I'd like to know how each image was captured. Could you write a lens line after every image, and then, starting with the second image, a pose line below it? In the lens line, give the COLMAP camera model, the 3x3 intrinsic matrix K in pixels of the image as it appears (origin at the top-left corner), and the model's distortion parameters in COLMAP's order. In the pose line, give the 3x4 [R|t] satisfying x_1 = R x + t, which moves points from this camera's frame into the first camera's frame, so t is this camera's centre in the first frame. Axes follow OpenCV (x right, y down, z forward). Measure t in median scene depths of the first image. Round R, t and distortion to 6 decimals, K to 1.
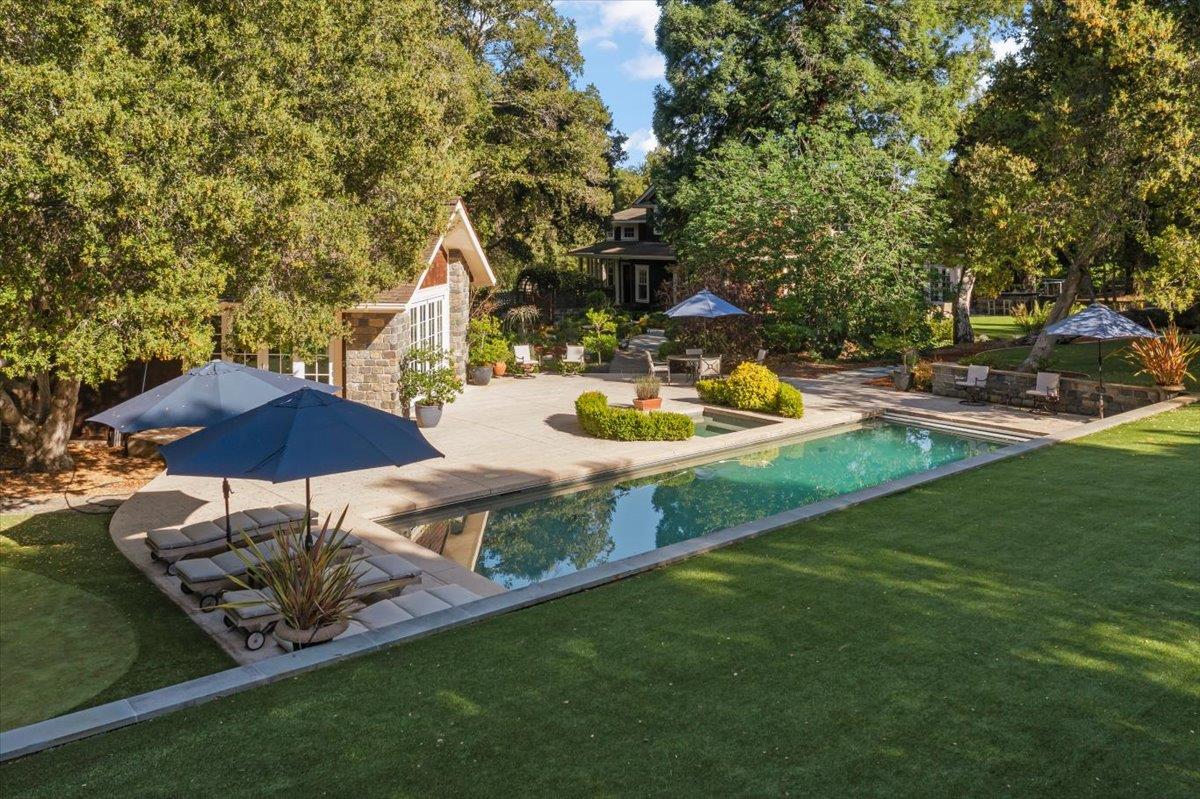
lens RADIAL K [[974.5, 0, 600.0], [0, 974.5, 399.5], [0, 0, 1]] dist [-0.003985, -0.000243]
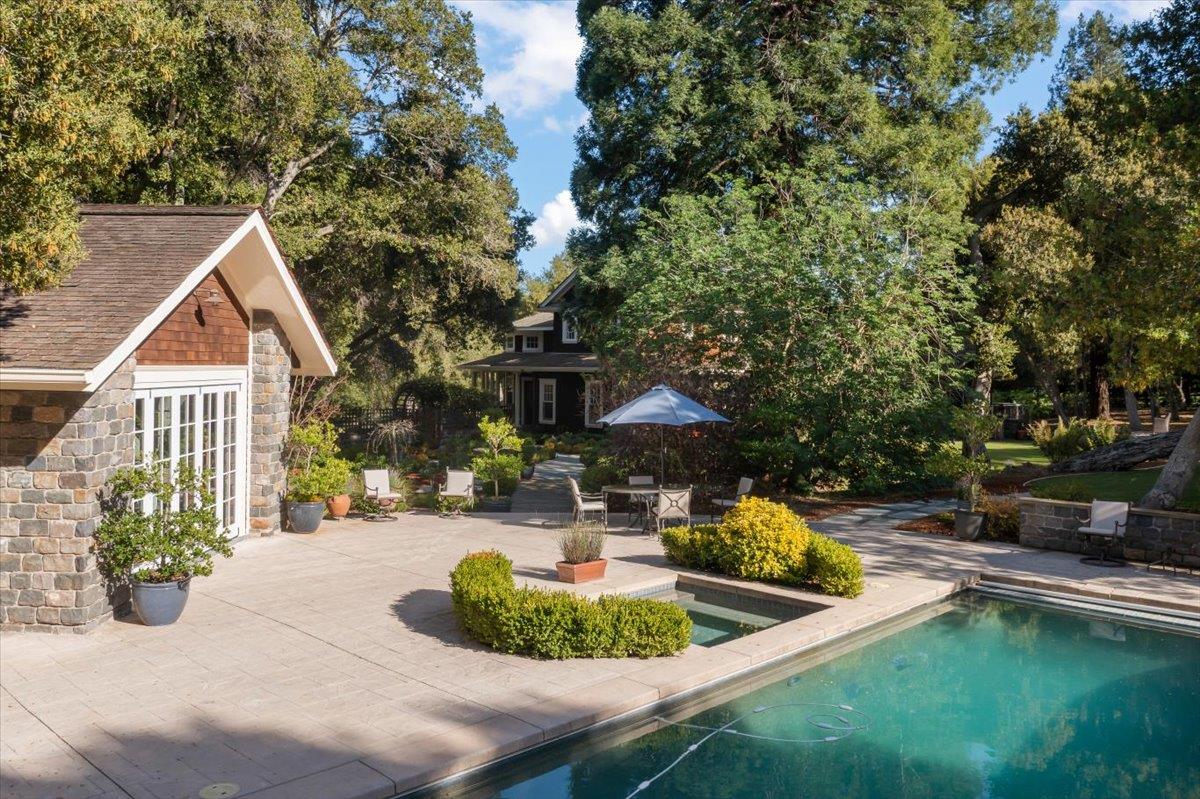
lens RADIAL K [[745.8, 0, 600.0], [0, 745.8, 399.5], [0, 0, 1]] dist [-0.032987, 0.000805]
pose [[0.989836, 0.018551, 0.140999, -0.003631], [0.004742, 0.986599, -0.163096, -0.020536], [-0.142135, 0.162107, 0.976483, 0.498824]]
